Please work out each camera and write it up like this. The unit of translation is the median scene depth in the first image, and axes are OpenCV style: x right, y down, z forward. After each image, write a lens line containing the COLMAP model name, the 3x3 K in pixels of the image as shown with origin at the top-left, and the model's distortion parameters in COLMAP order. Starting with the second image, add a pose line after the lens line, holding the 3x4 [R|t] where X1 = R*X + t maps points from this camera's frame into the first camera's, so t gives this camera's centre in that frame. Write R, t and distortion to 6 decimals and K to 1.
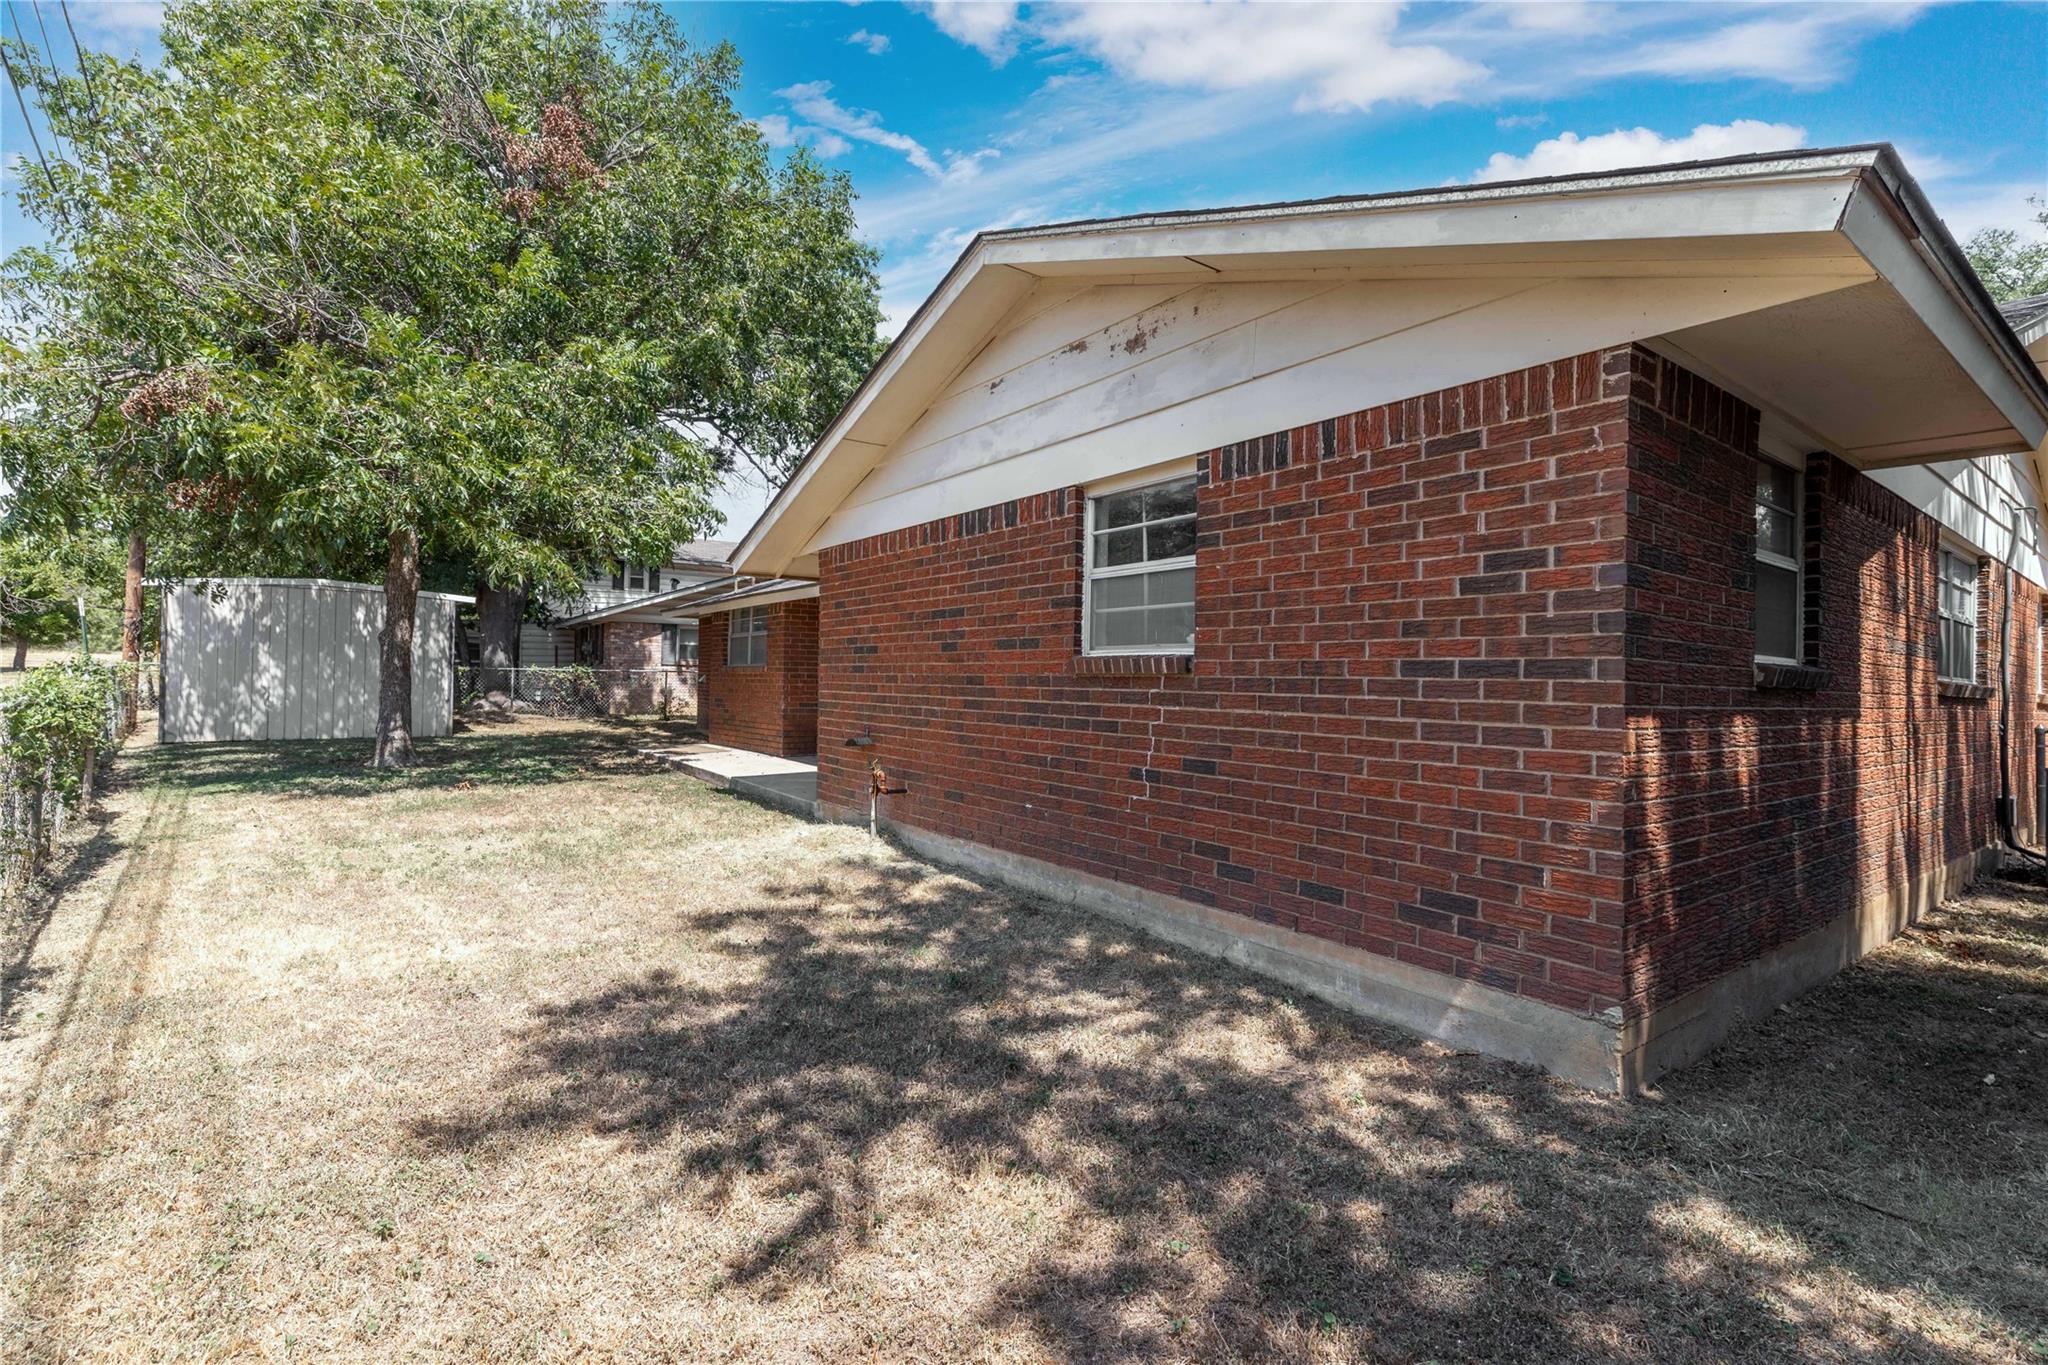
lens RADIAL K [[900.9, 0, 1009.0], [0, 900.9, 671.8], [0, 0, 1]] dist [0.011944, 0.000464]
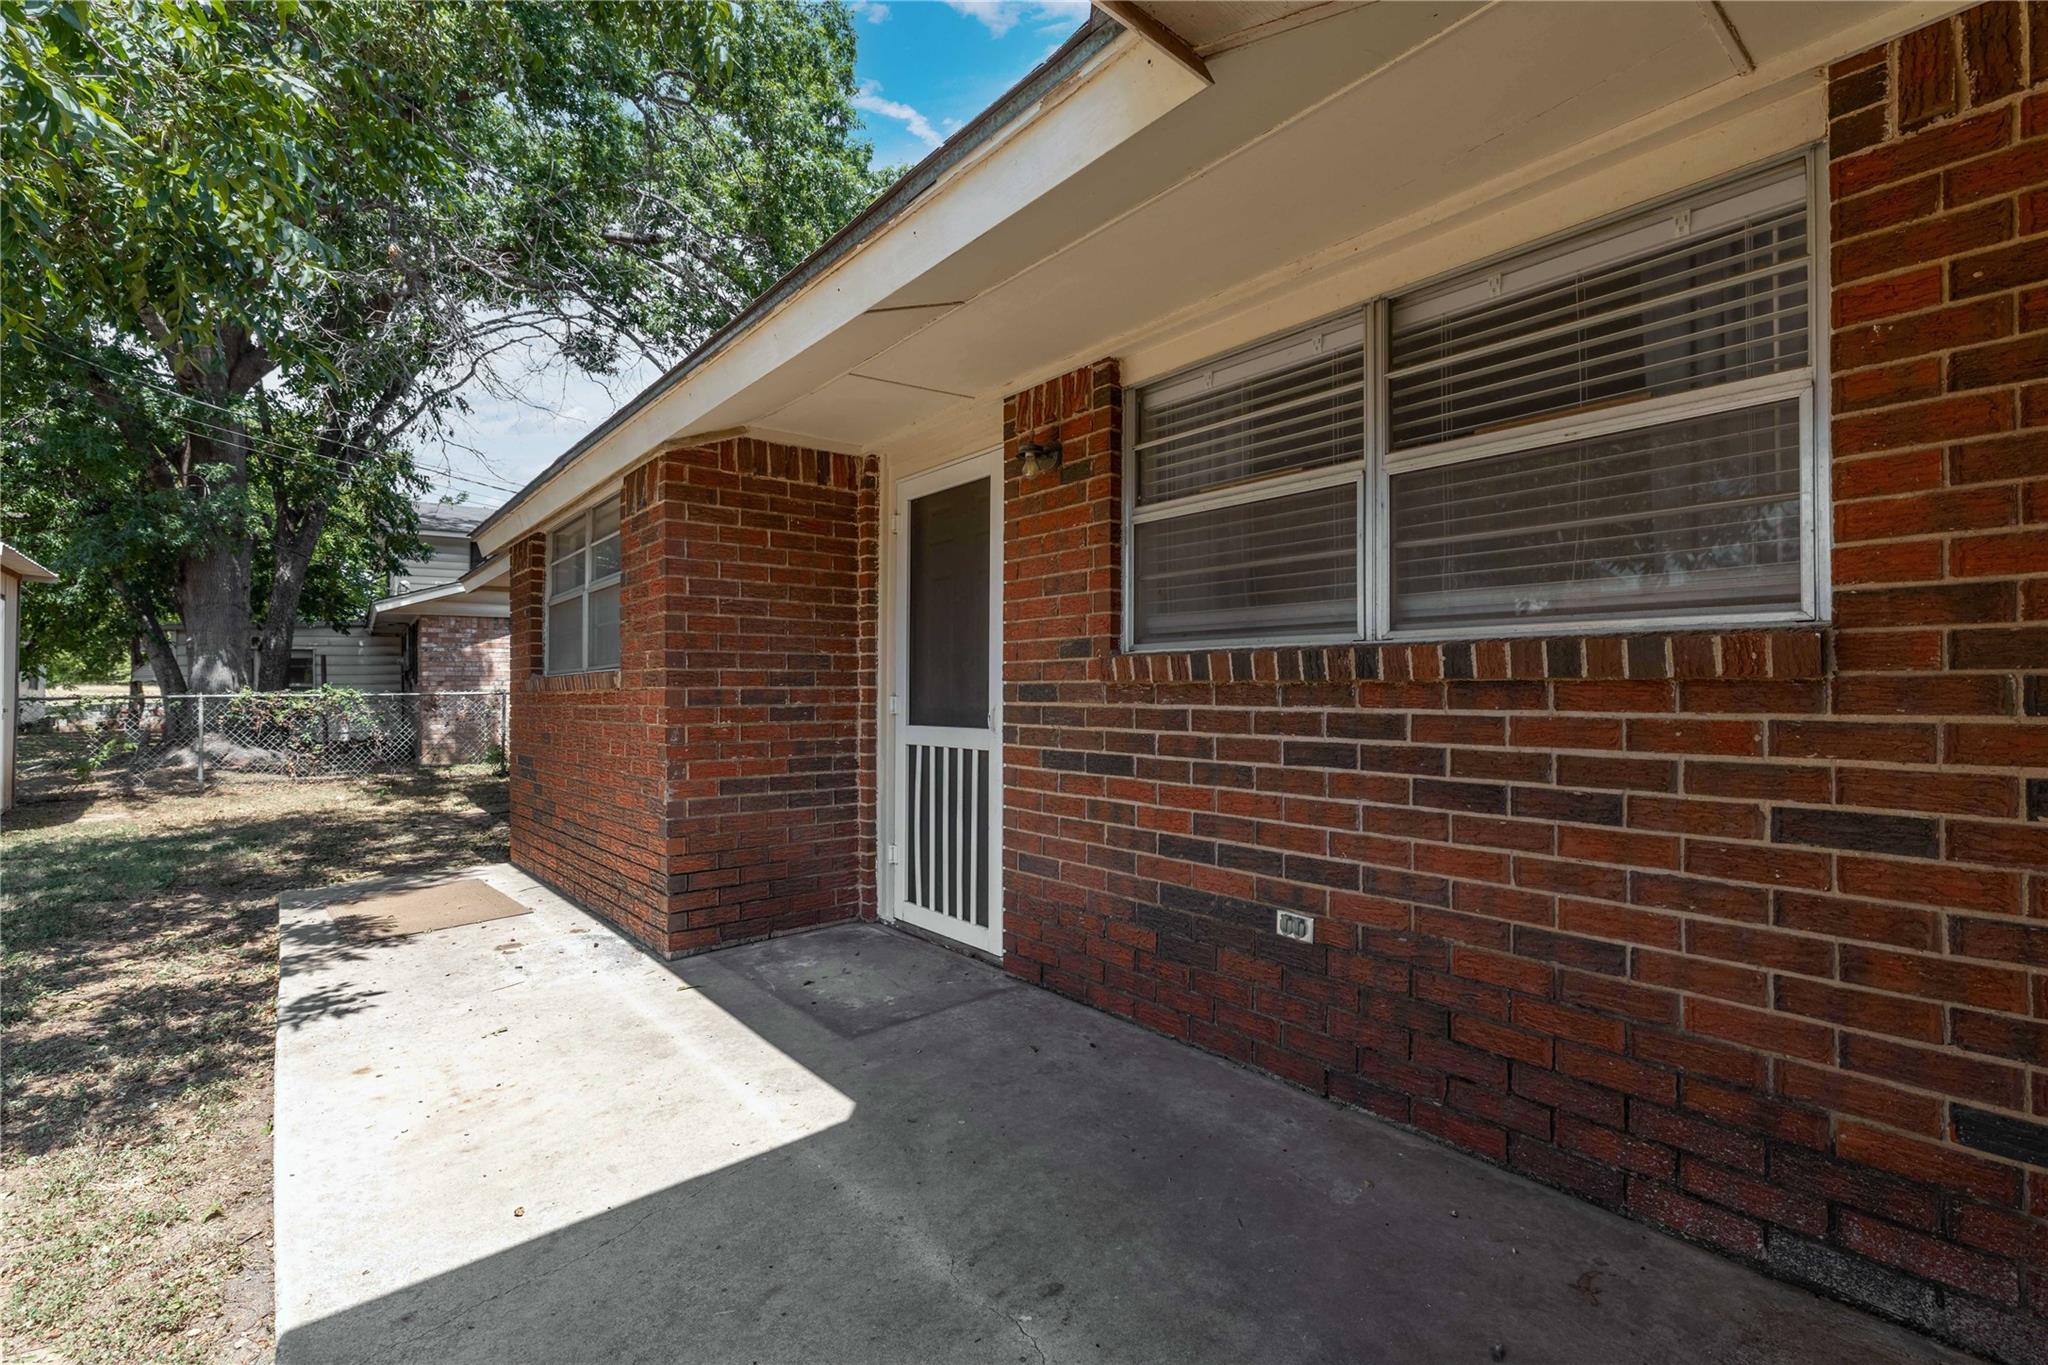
lens RADIAL K [[900.9, 0, 1009.0], [0, 900.9, 671.8], [0, 0, 1]] dist [0.011944, 0.000464]
pose [[0.997524, -0.025437, 0.065560, -0.165565], [0.026186, 0.999601, -0.010597, 0.001257], [-0.065264, 0.012288, 0.997792, 0.746125]]
